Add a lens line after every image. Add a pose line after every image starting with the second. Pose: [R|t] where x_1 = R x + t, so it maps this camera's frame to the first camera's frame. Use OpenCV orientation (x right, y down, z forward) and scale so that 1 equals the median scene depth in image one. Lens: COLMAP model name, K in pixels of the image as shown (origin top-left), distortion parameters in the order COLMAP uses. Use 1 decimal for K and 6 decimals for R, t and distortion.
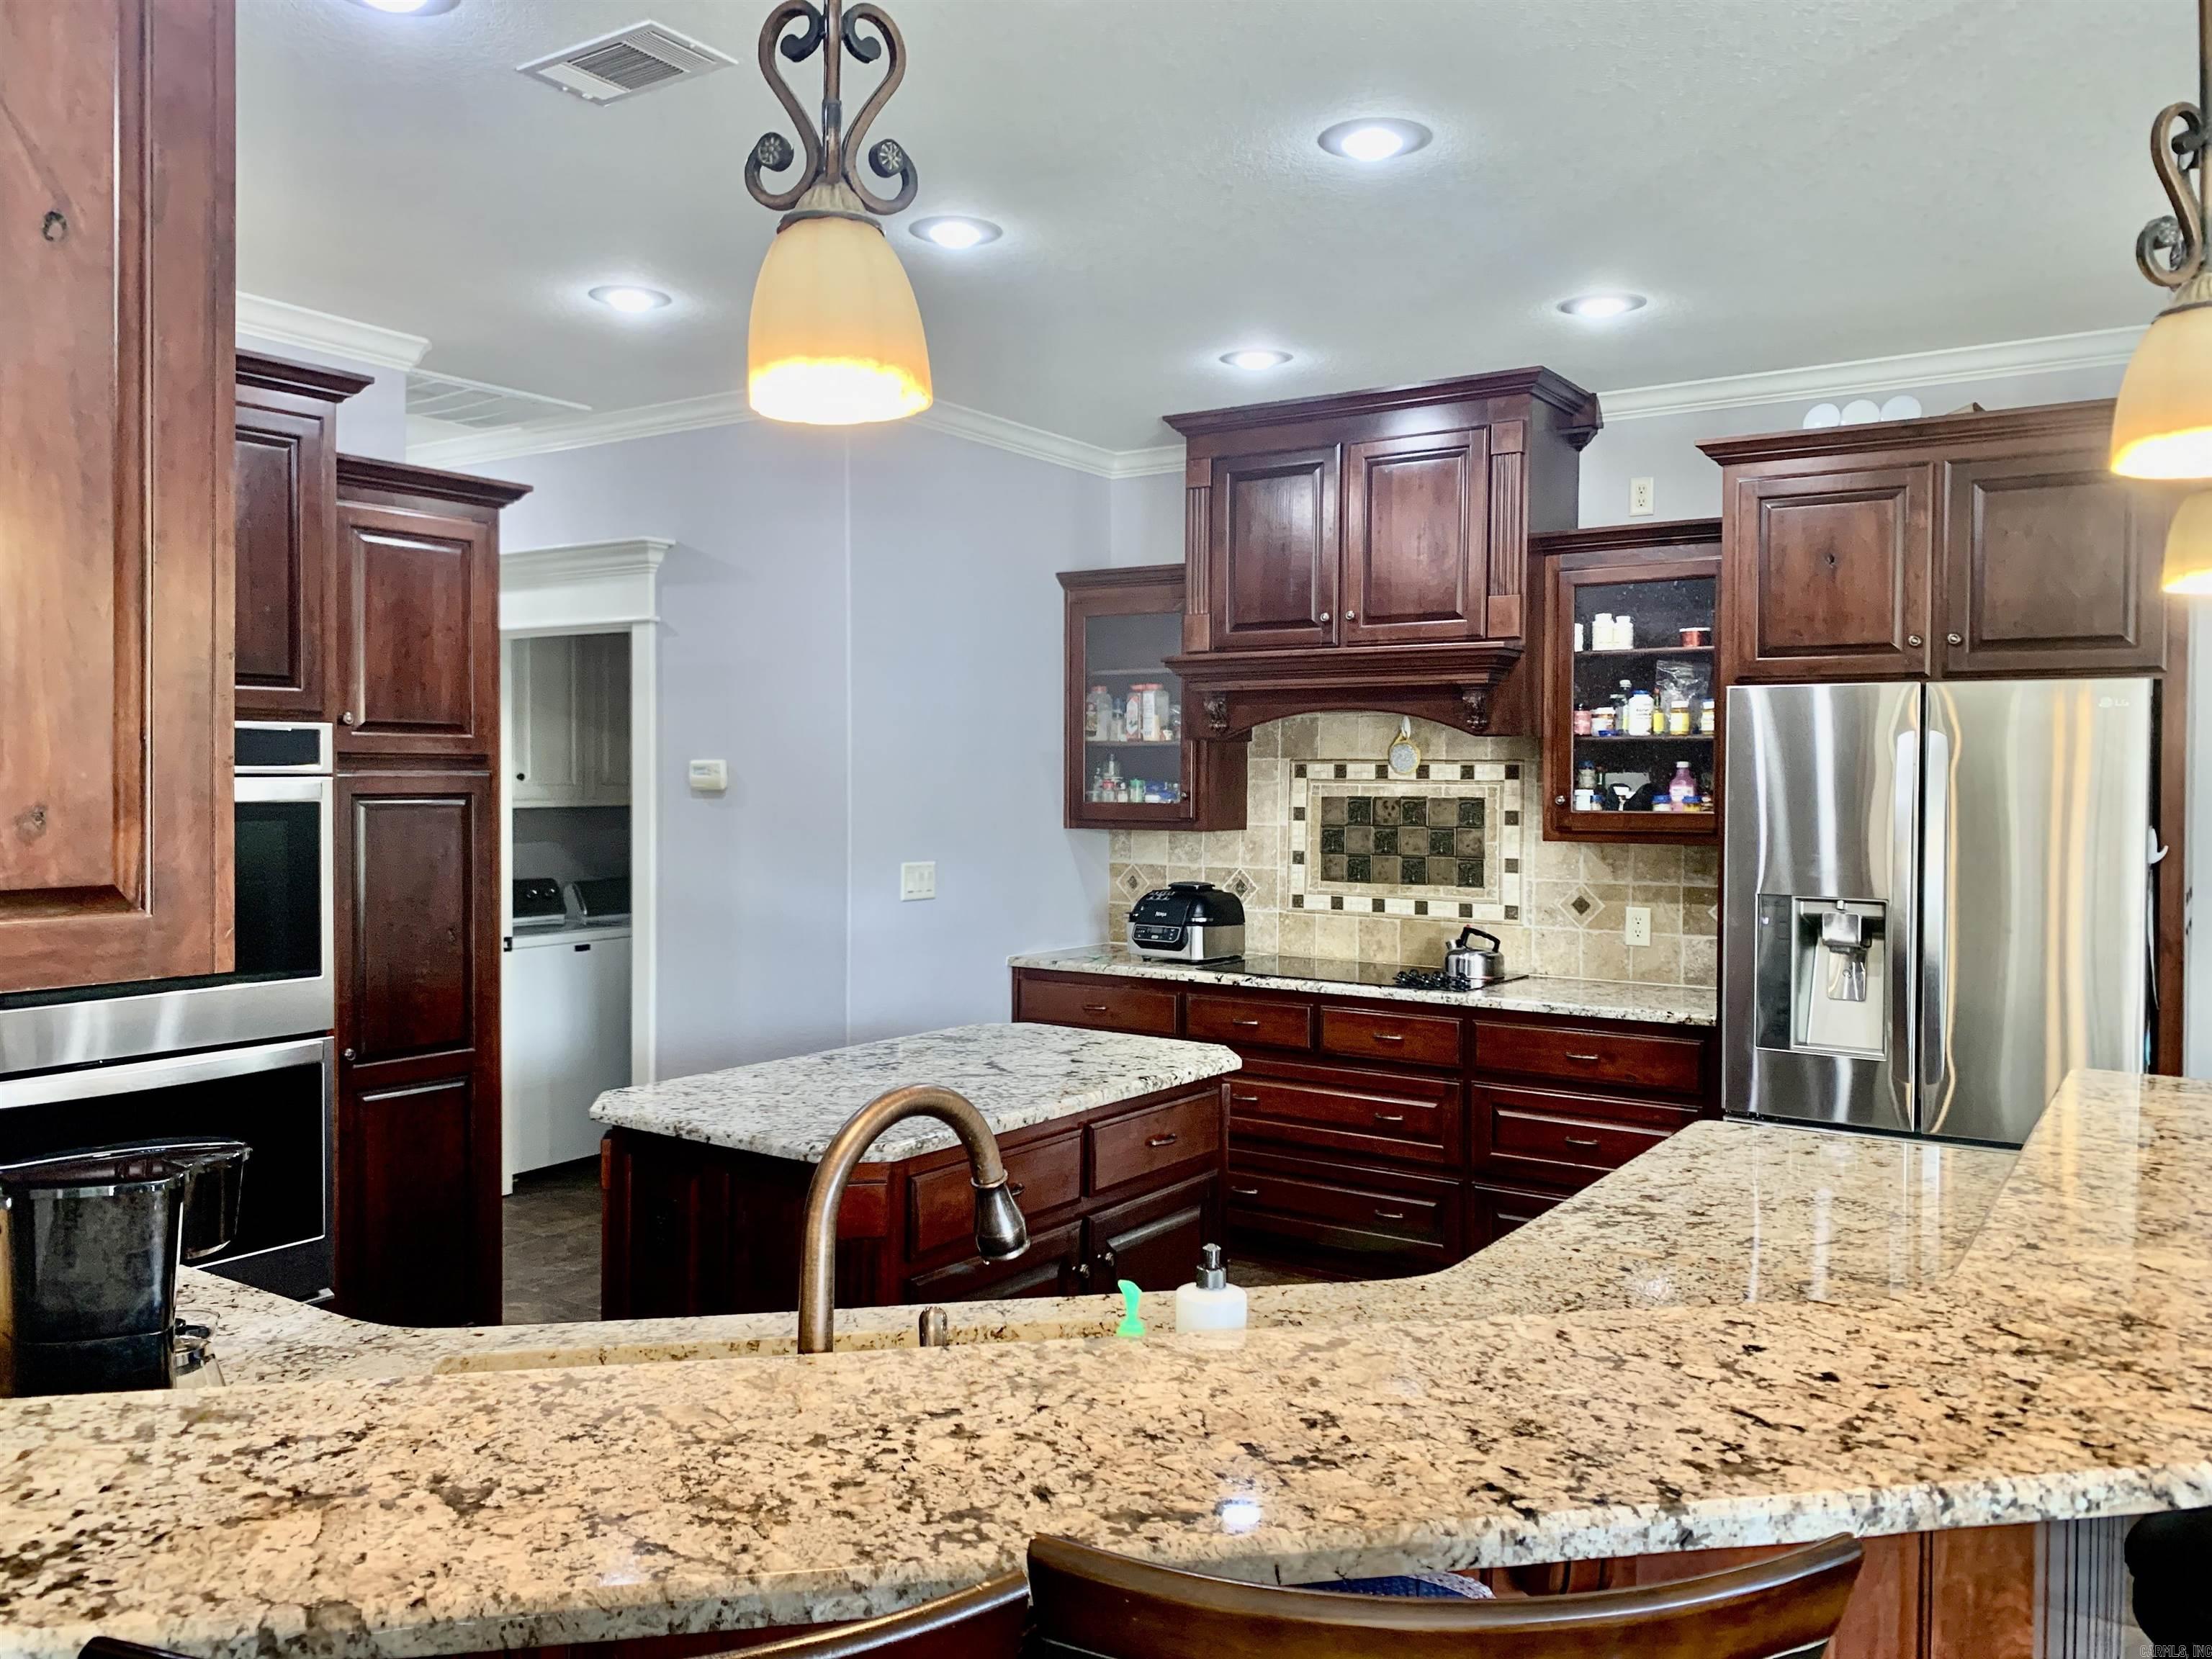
lens RADIAL K [[1693.6, 0, 1102.0], [0, 1693.6, 821.8], [0, 0, 1]] dist [0.042175, -0.058468]
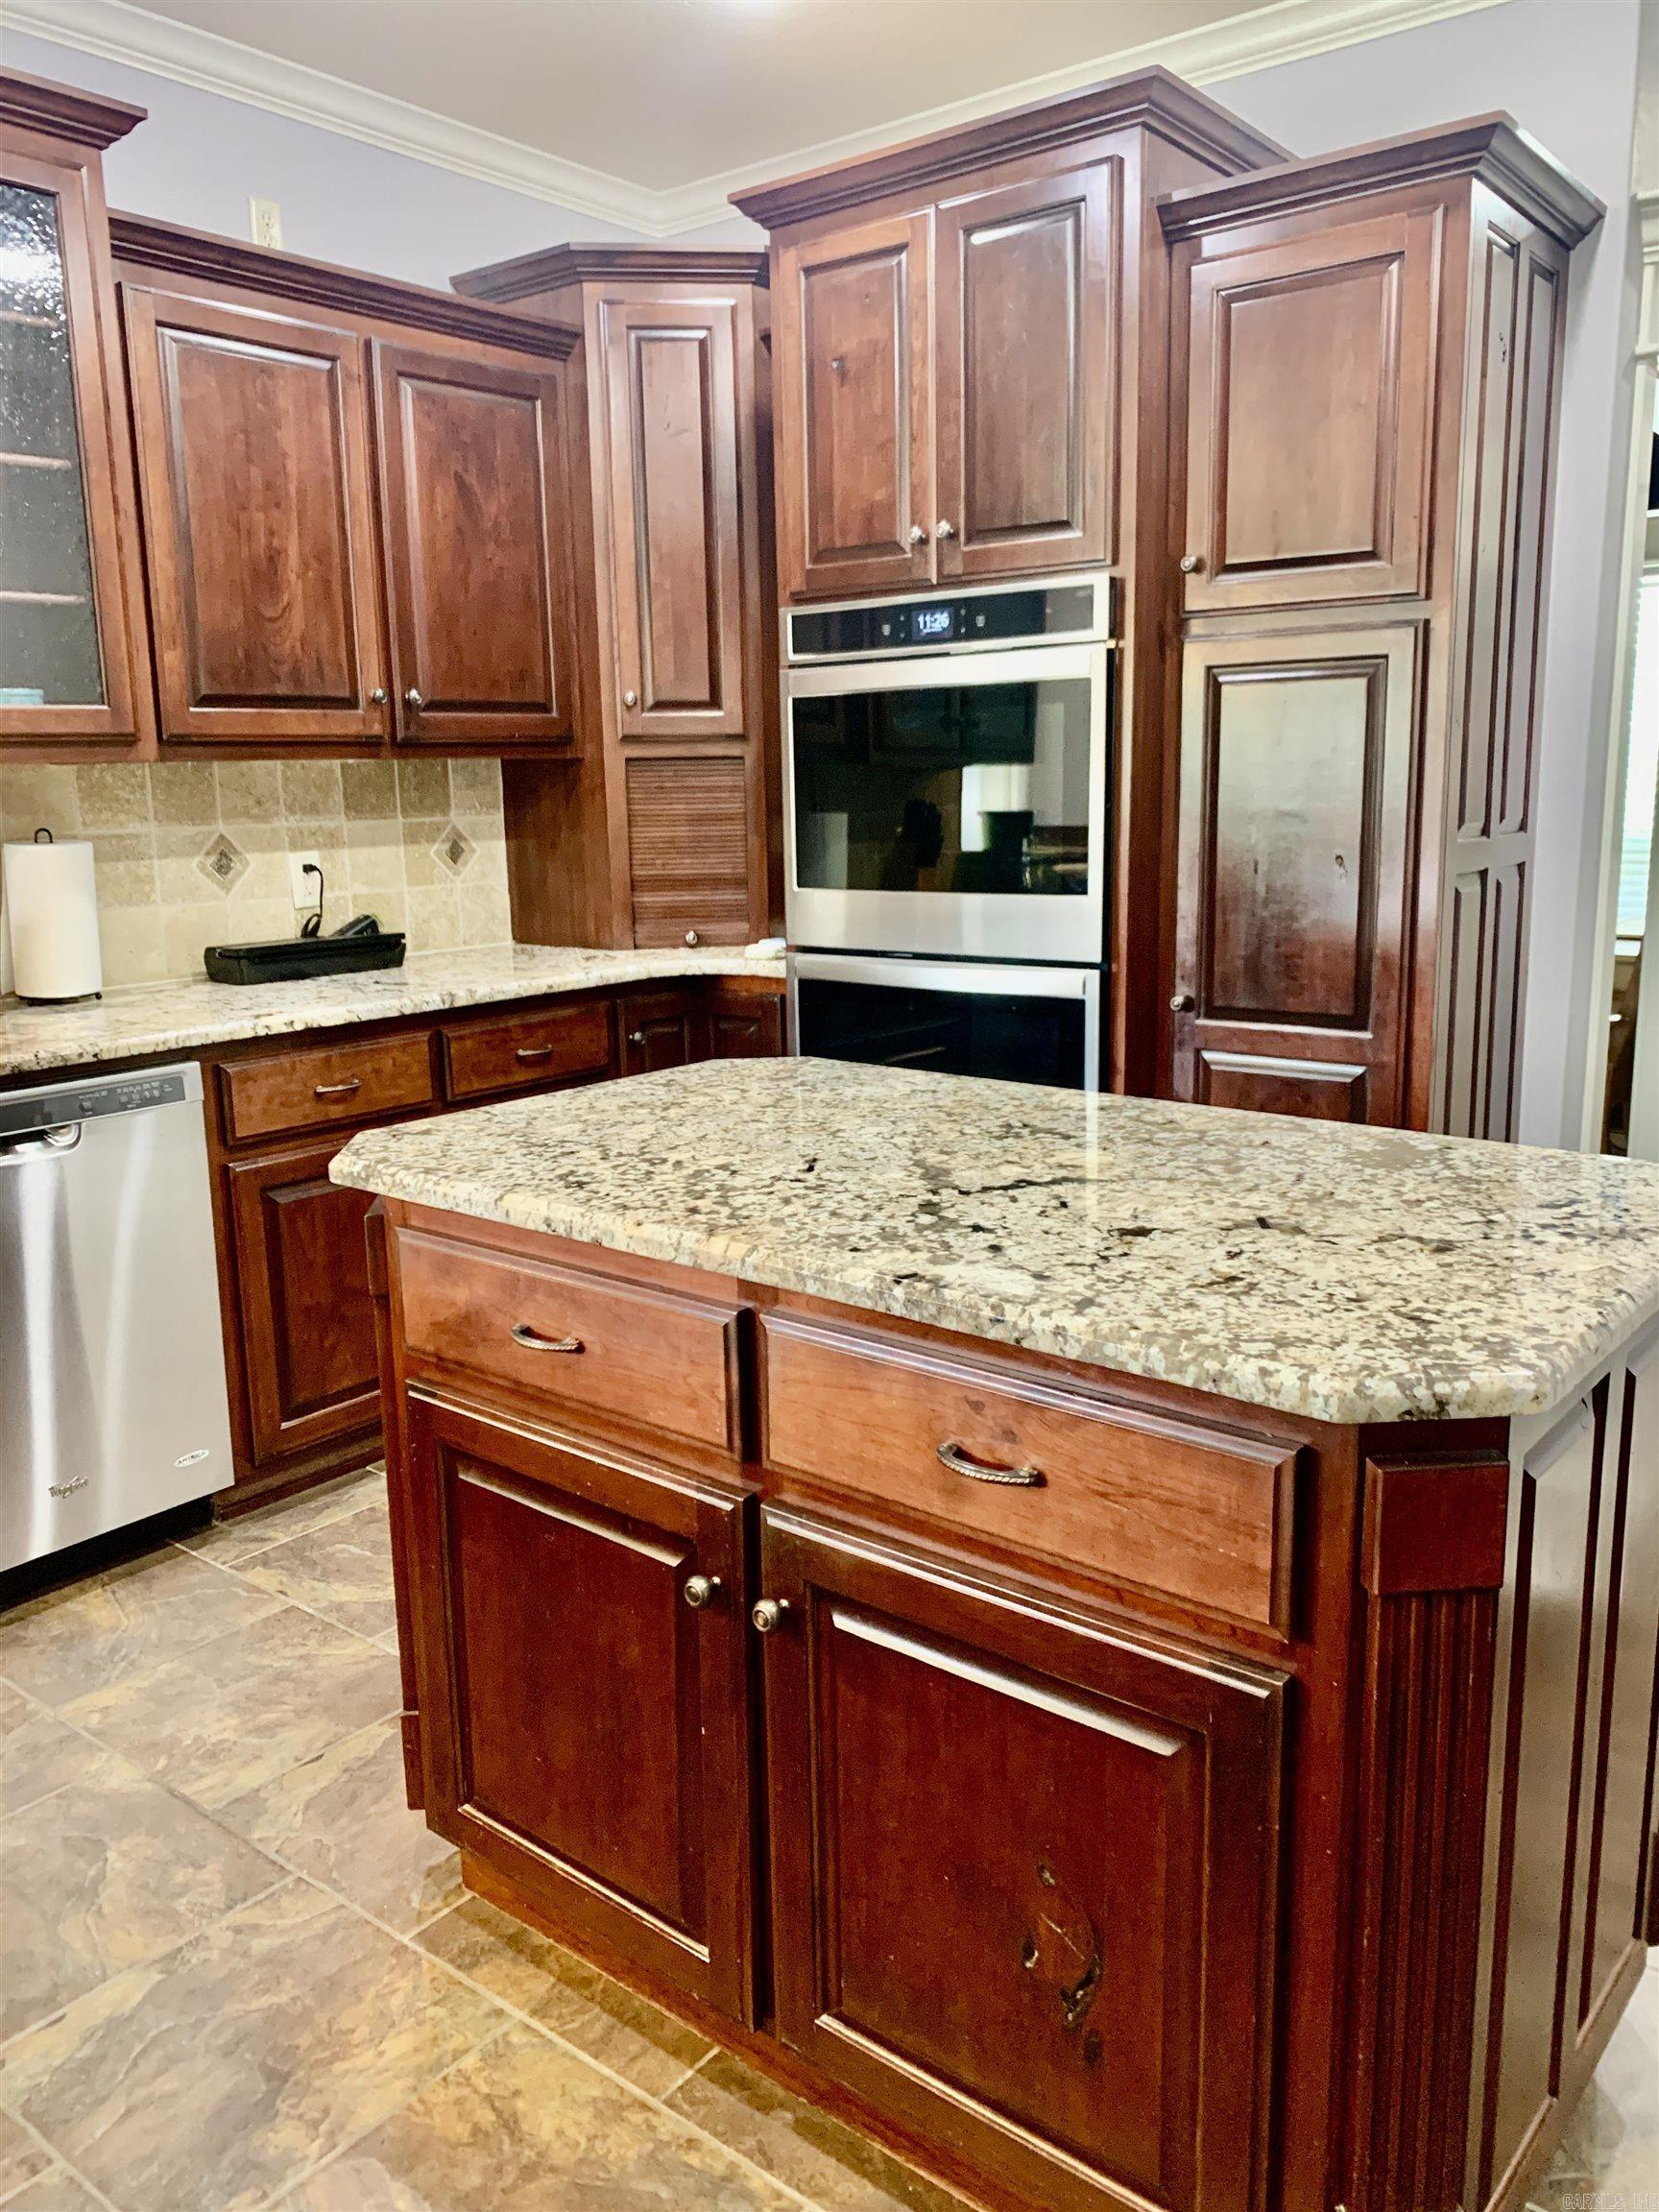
lens RADIAL K [[1693.6, 0, 831.4], [0, 1693.6, 1101.1], [0, 0, 1]] dist [0.042175, -0.058468]
pose [[-0.079438, 0.185176, -0.979489, 0.620610], [-0.009651, 0.982406, 0.186510, 0.060606], [0.996793, 0.024269, -0.076253, 1.561384]]
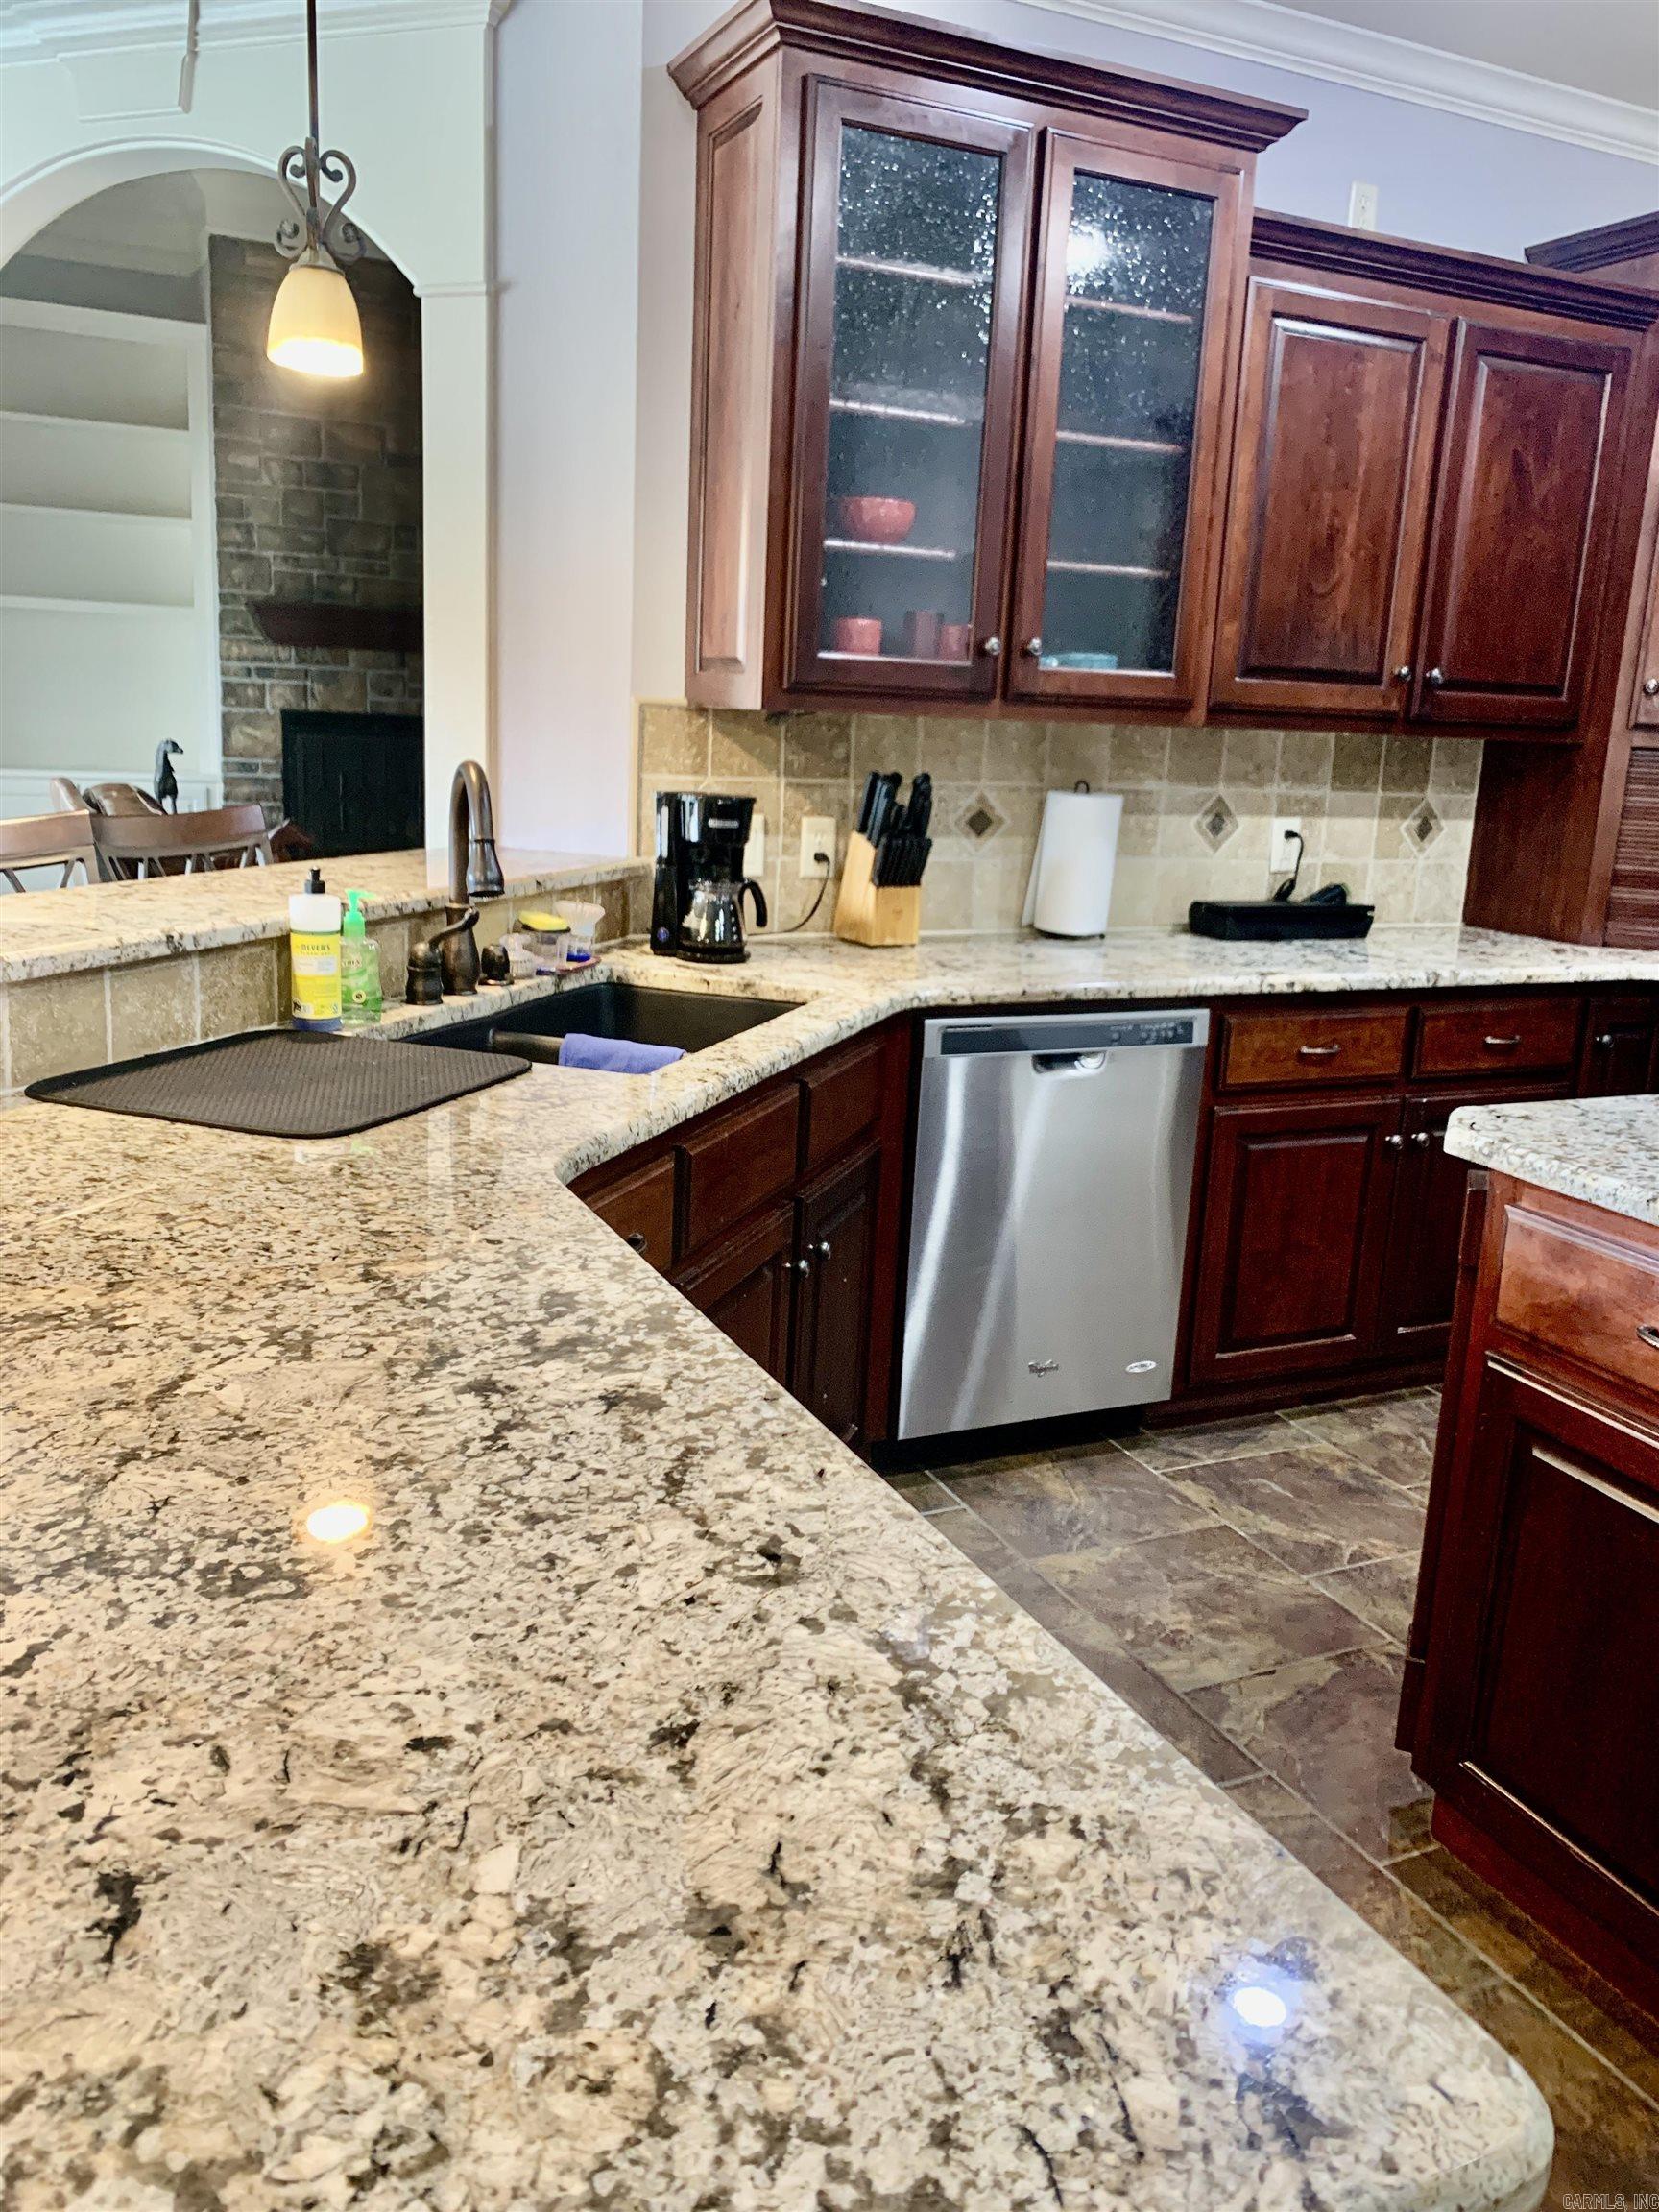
lens RADIAL K [[1693.6, 0, 839.5], [0, 1693.6, 1097.0], [0, 0, 1]] dist [0.042175, -0.058468]
pose [[-0.505578, 0.158848, -0.848032, 0.730503], [-0.074831, 0.971128, 0.226519, 0.054074], [0.859530, 0.177982, -0.479094, 1.401770]]
